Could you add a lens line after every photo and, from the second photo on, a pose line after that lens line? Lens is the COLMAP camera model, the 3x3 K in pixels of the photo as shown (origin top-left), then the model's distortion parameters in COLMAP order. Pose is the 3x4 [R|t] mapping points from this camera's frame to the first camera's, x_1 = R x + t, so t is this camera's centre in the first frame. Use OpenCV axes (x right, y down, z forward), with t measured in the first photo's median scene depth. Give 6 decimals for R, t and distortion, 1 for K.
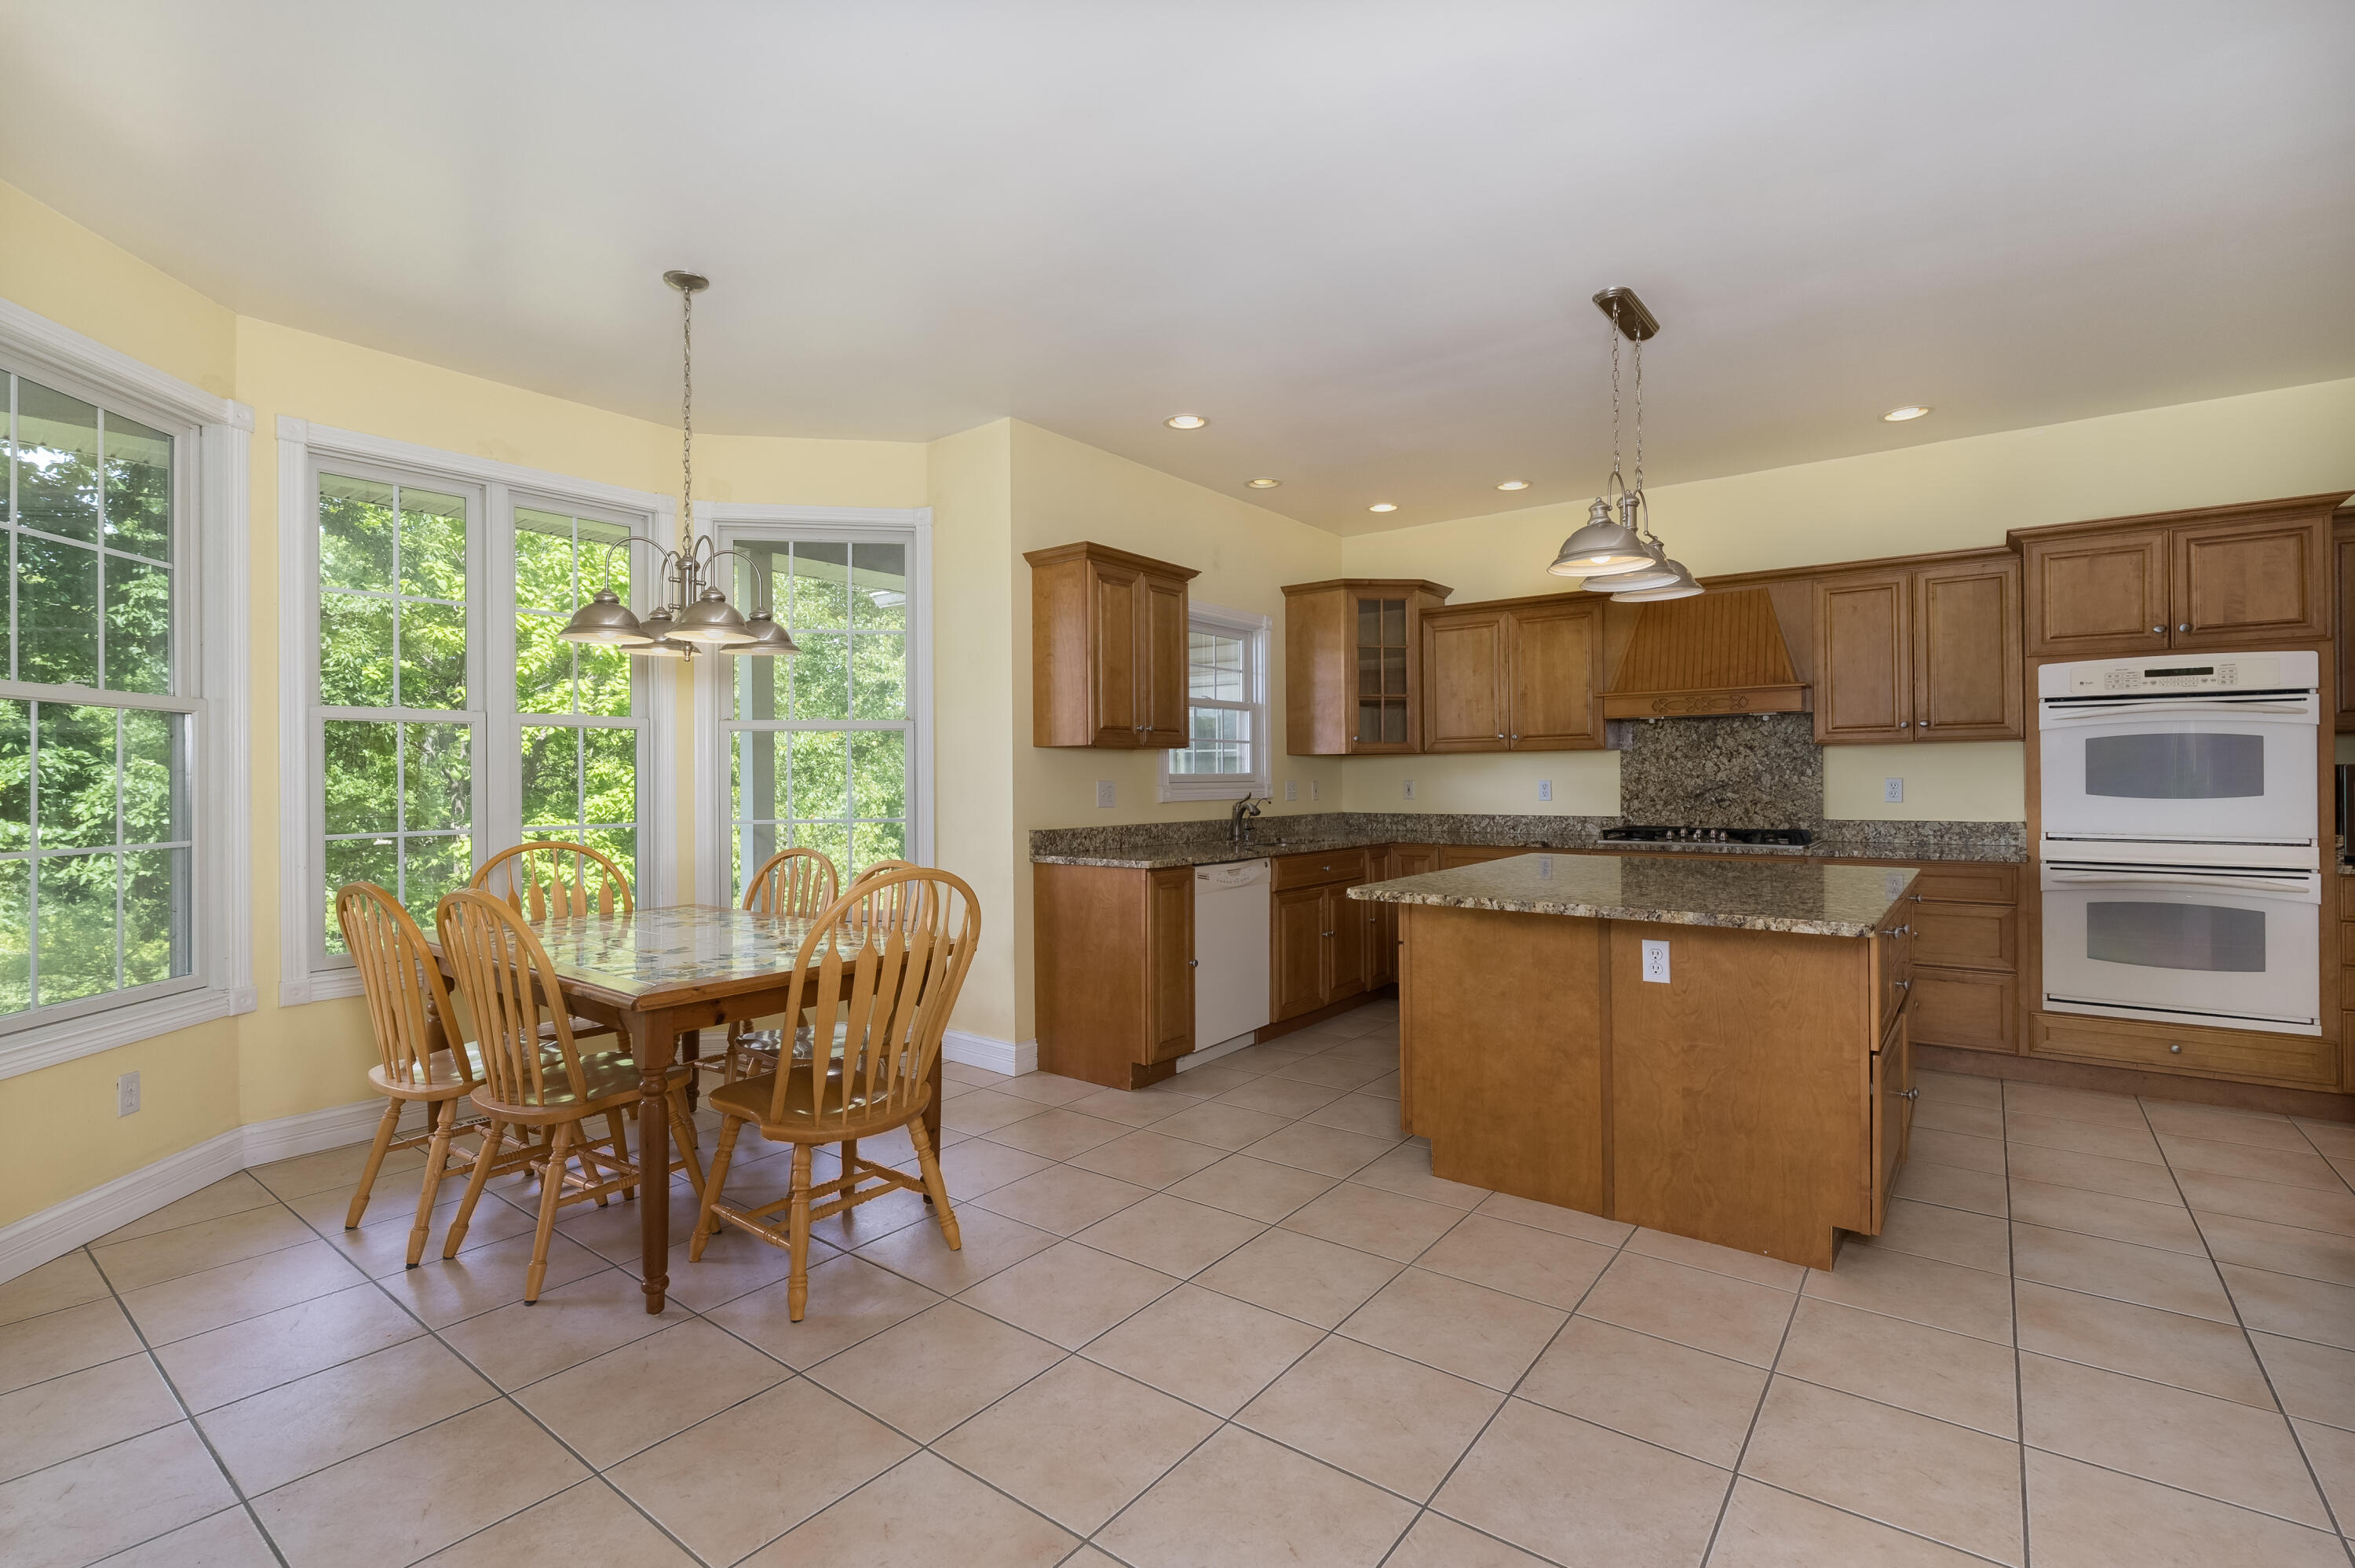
lens RADIAL K [[1040.3, 0, 1174.5], [0, 1040.3, 773.8], [0, 0, 1]] dist [-0.002977, -0.000055]
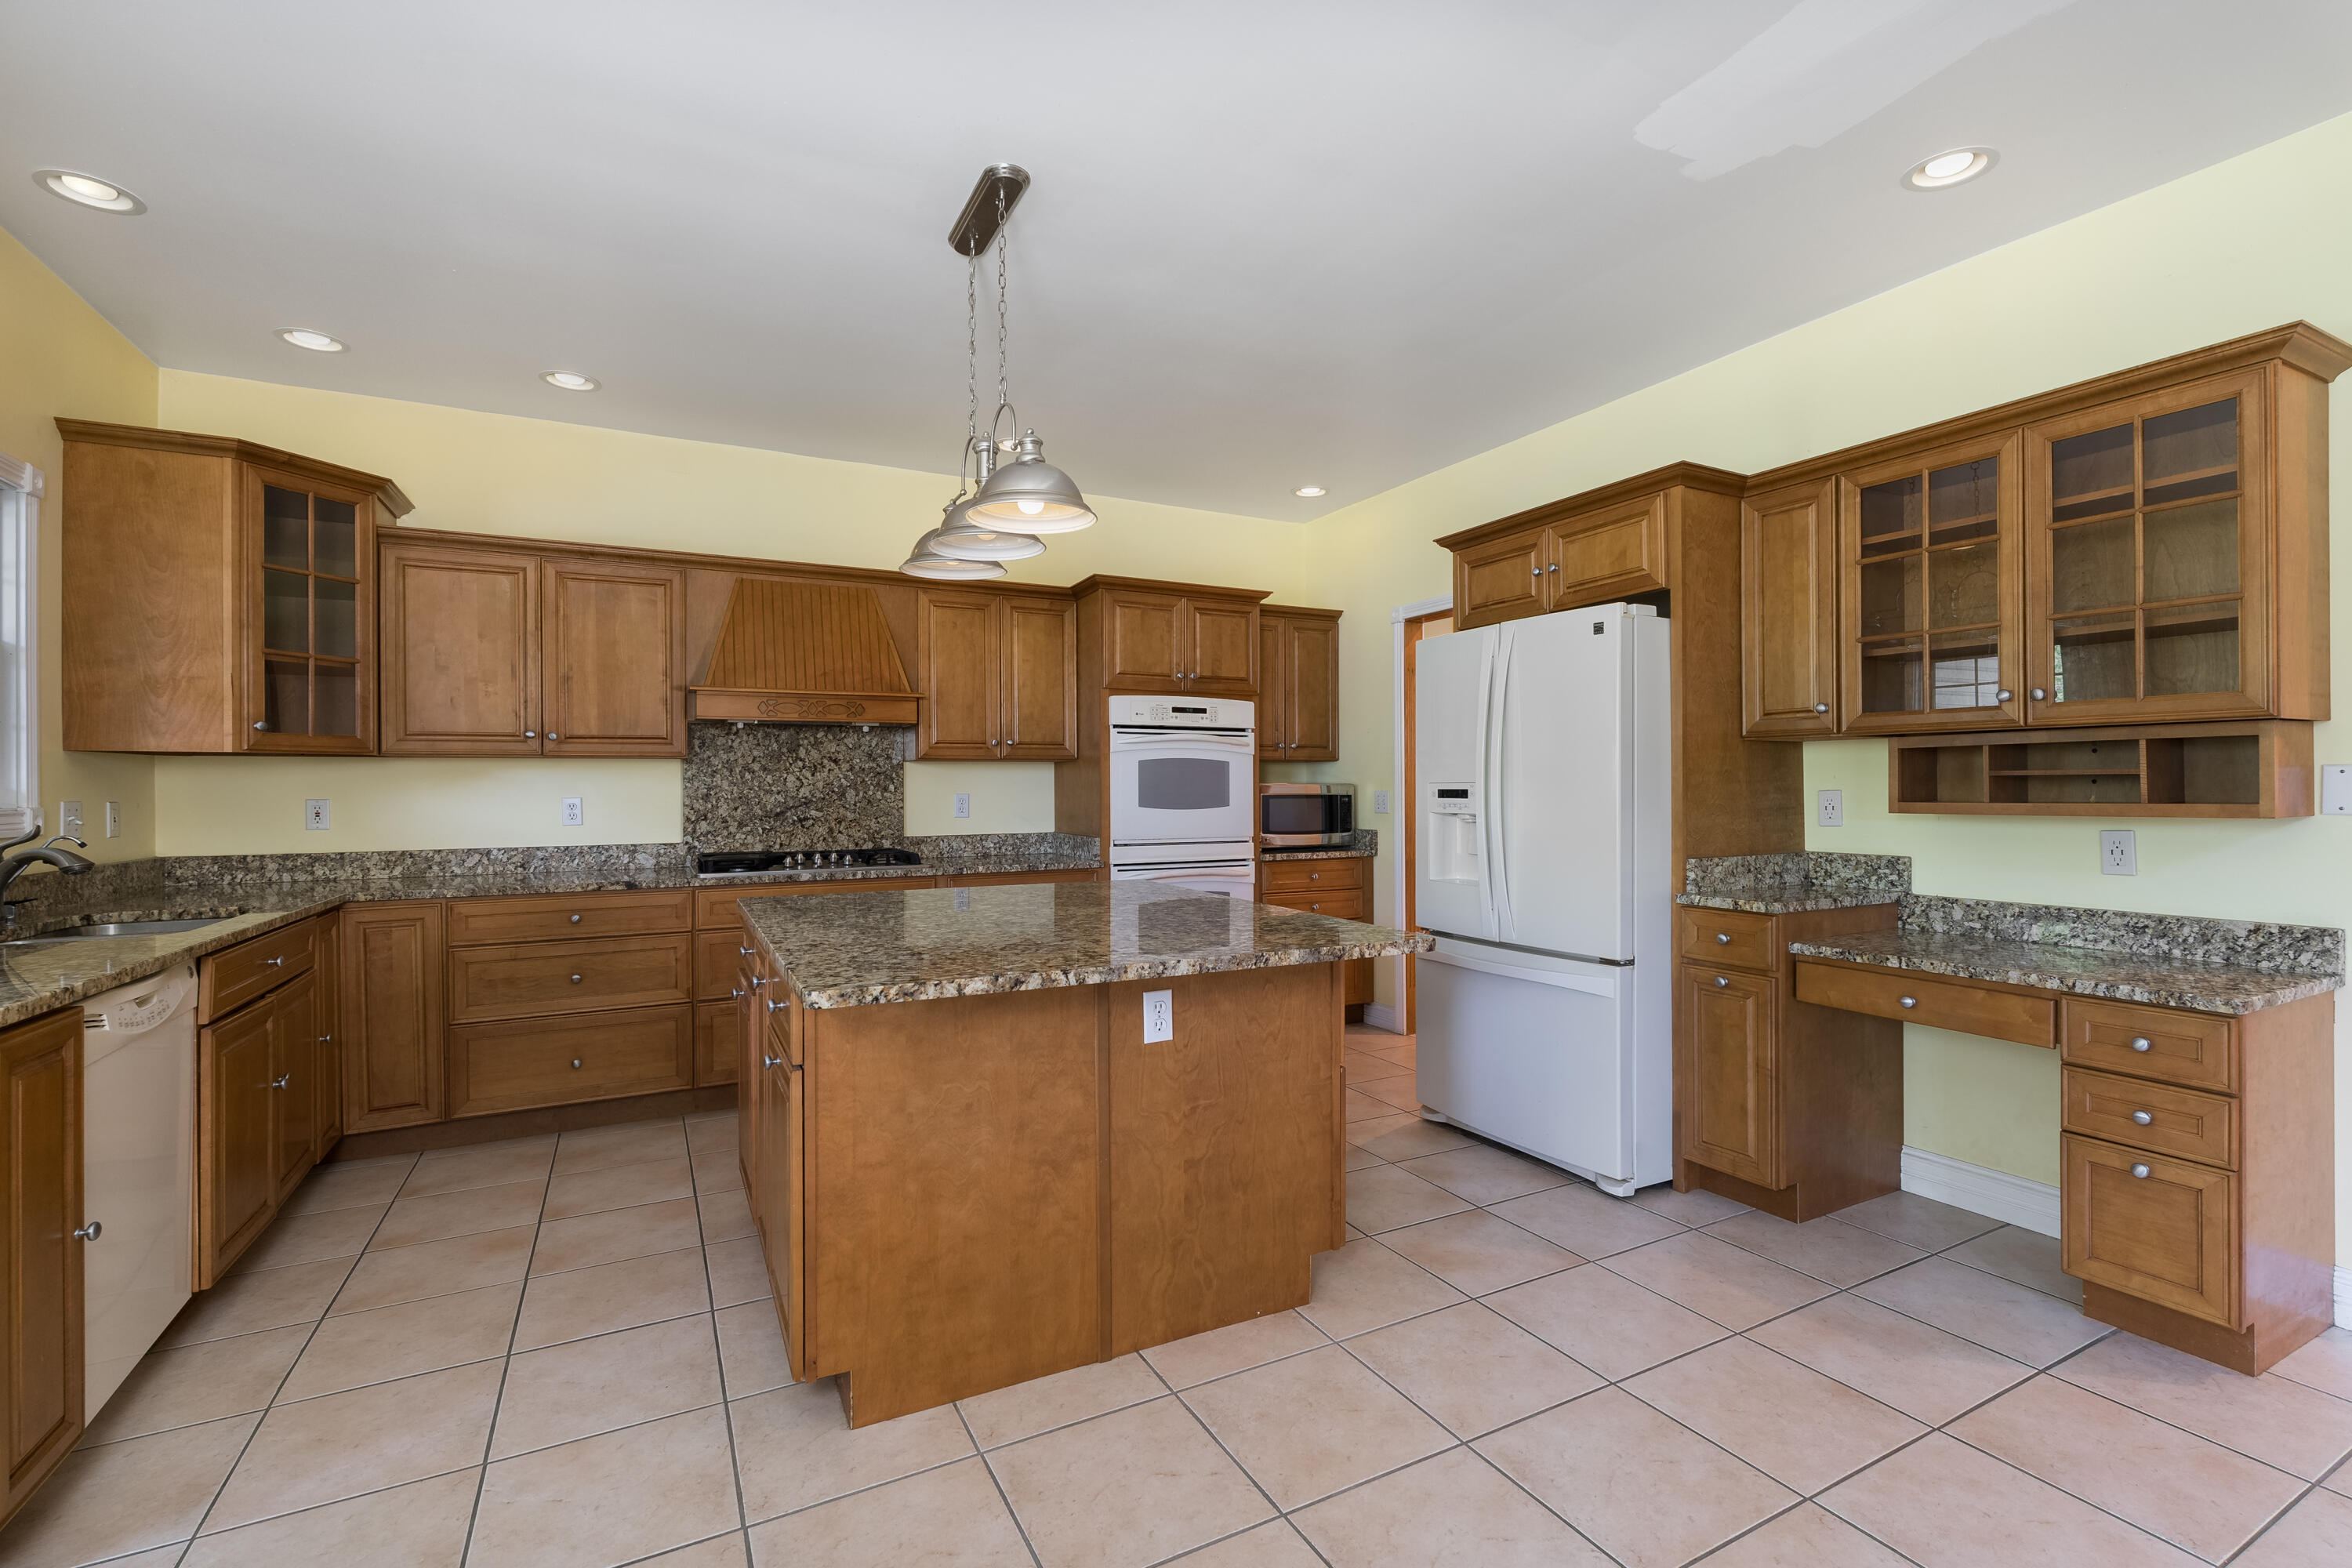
lens RADIAL K [[1039.1, 0, 1171.5], [0, 1039.1, 791.9], [0, 0, 1]] dist [-0.002977, -0.000055]
pose [[0.423695, 0.001655, 0.905803, -0.168946], [-0.000912, 0.999999, -0.001401, 0.003475], [-0.905804, -0.000232, 0.423696, 0.401928]]
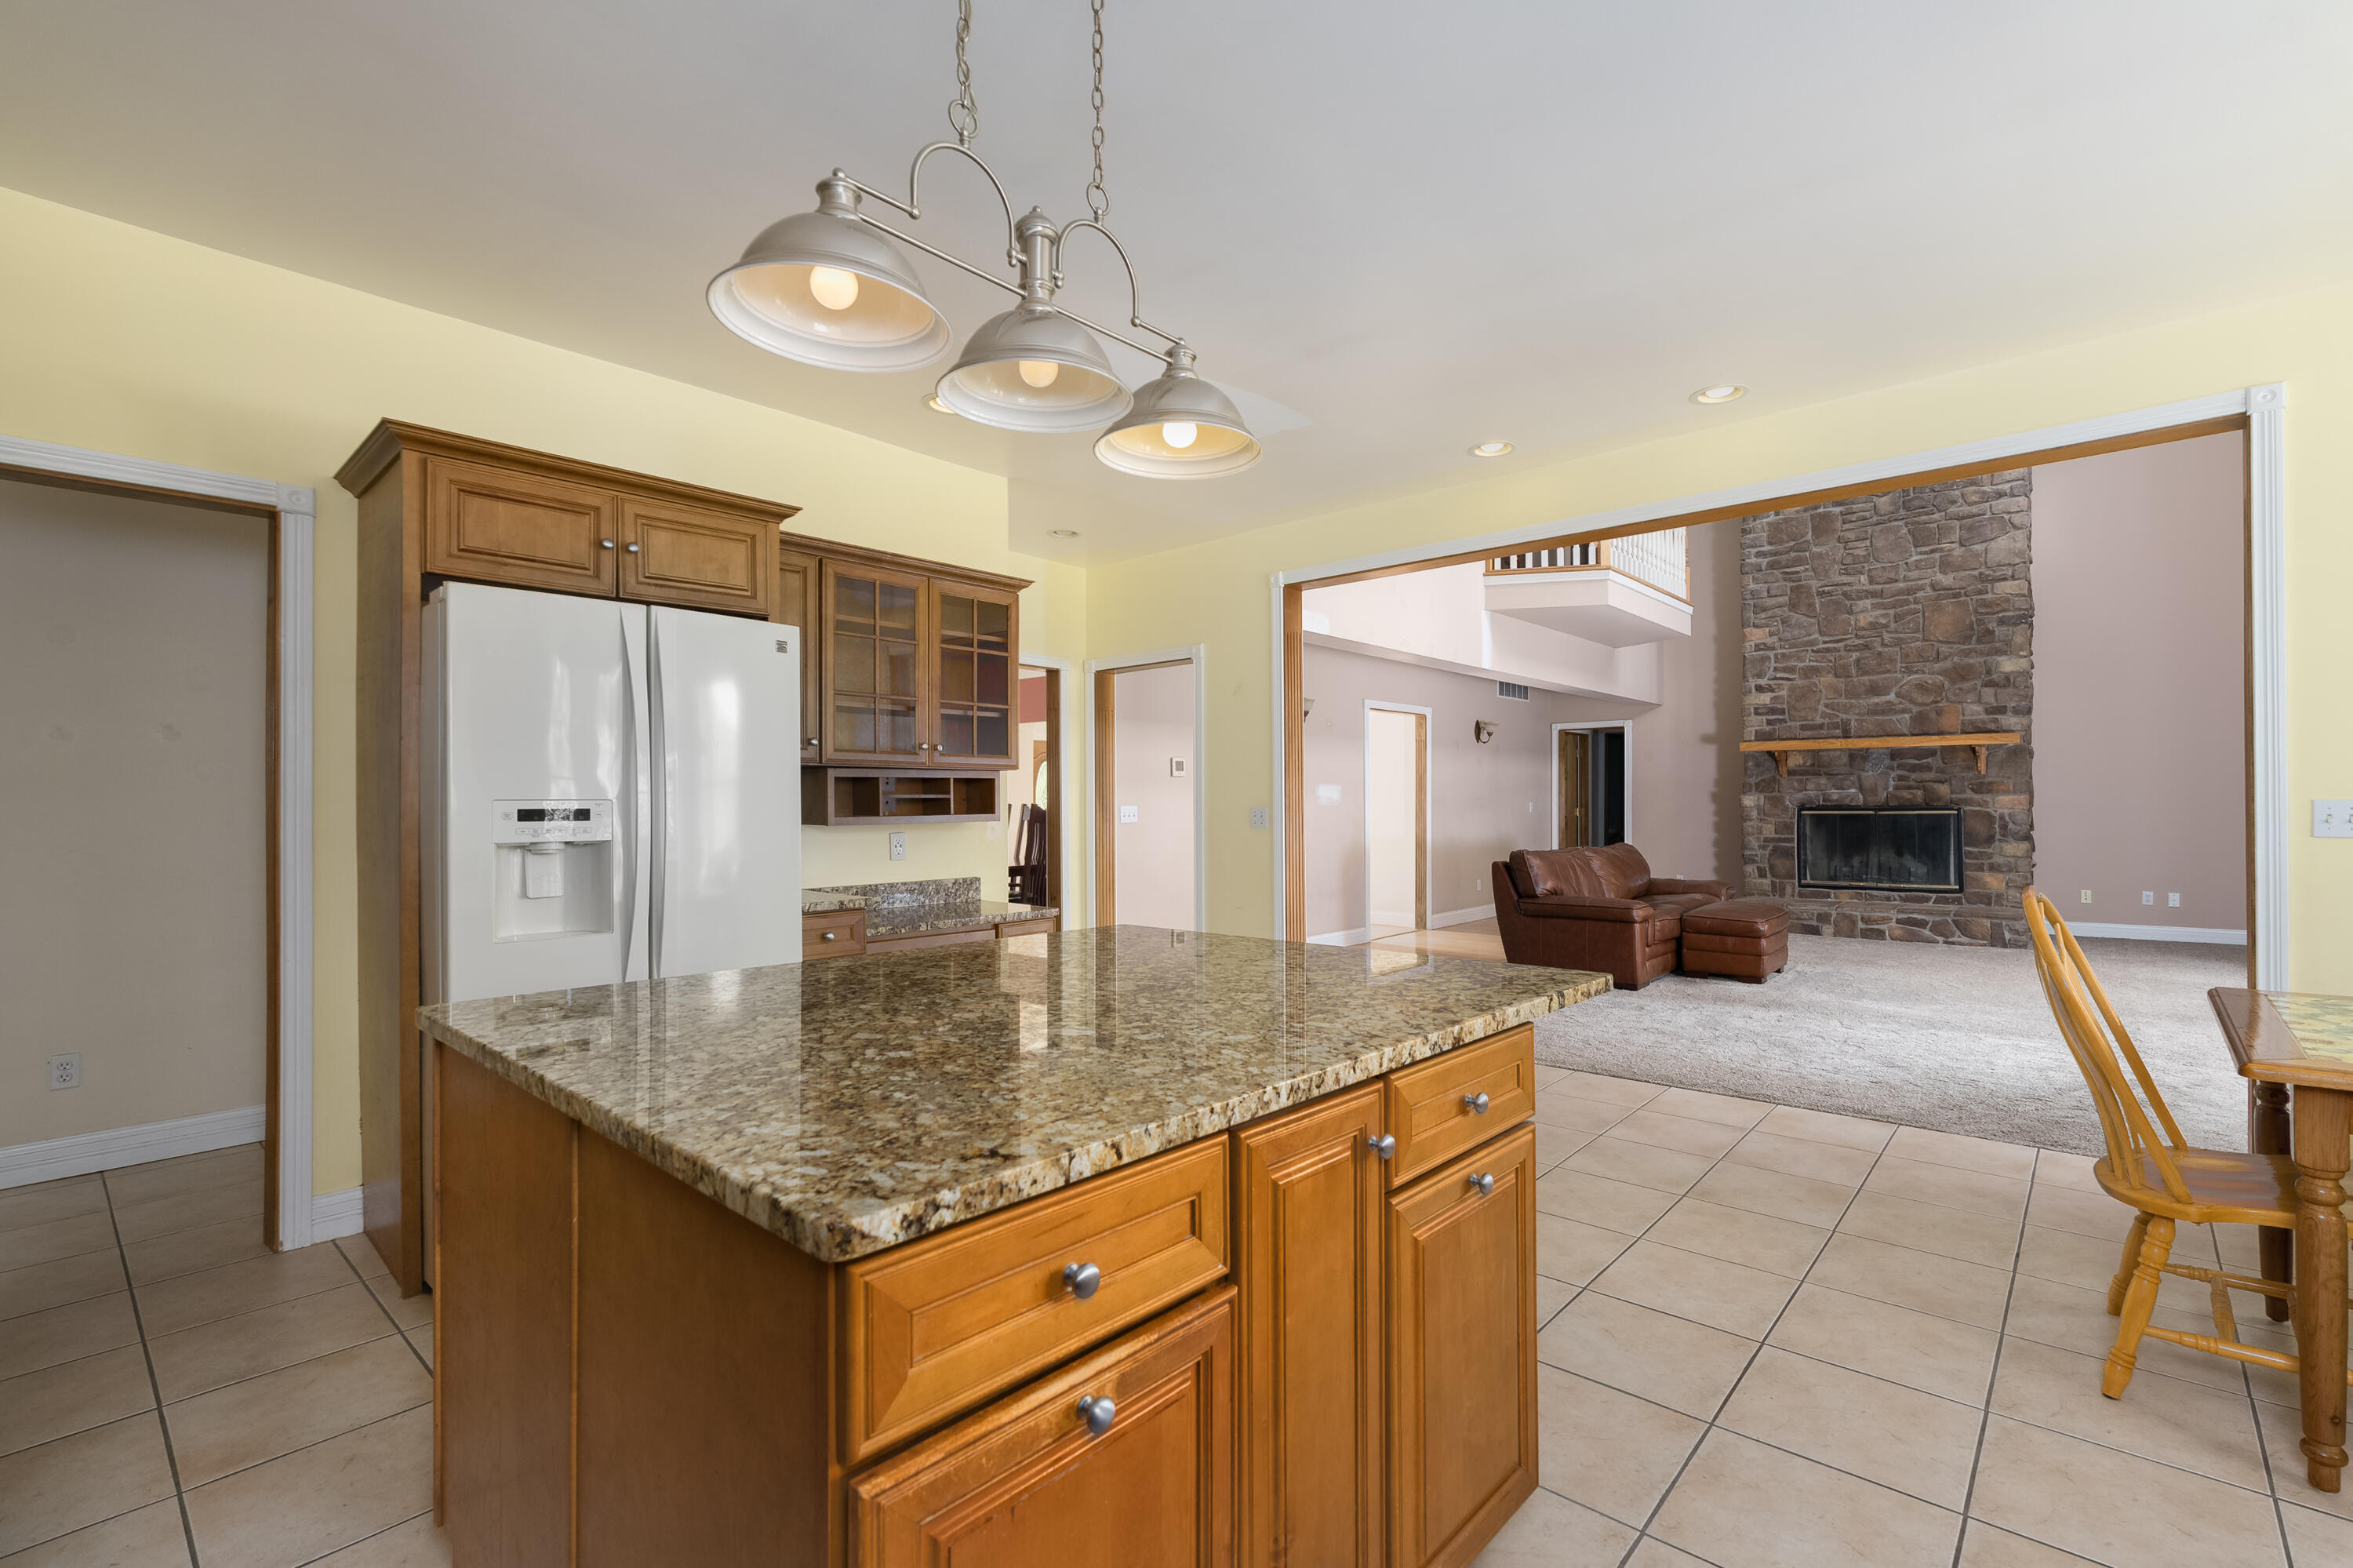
lens RADIAL K [[1039.6, 0, 1170.1], [0, 1039.6, 798.1], [0, 0, 1]] dist [-0.002977, -0.000055]
pose [[-0.996360, 0.015664, 0.083794, 0.503952], [0.014970, 0.999848, -0.008904, 0.004831], [-0.083921, -0.007618, -0.996443, 1.495401]]
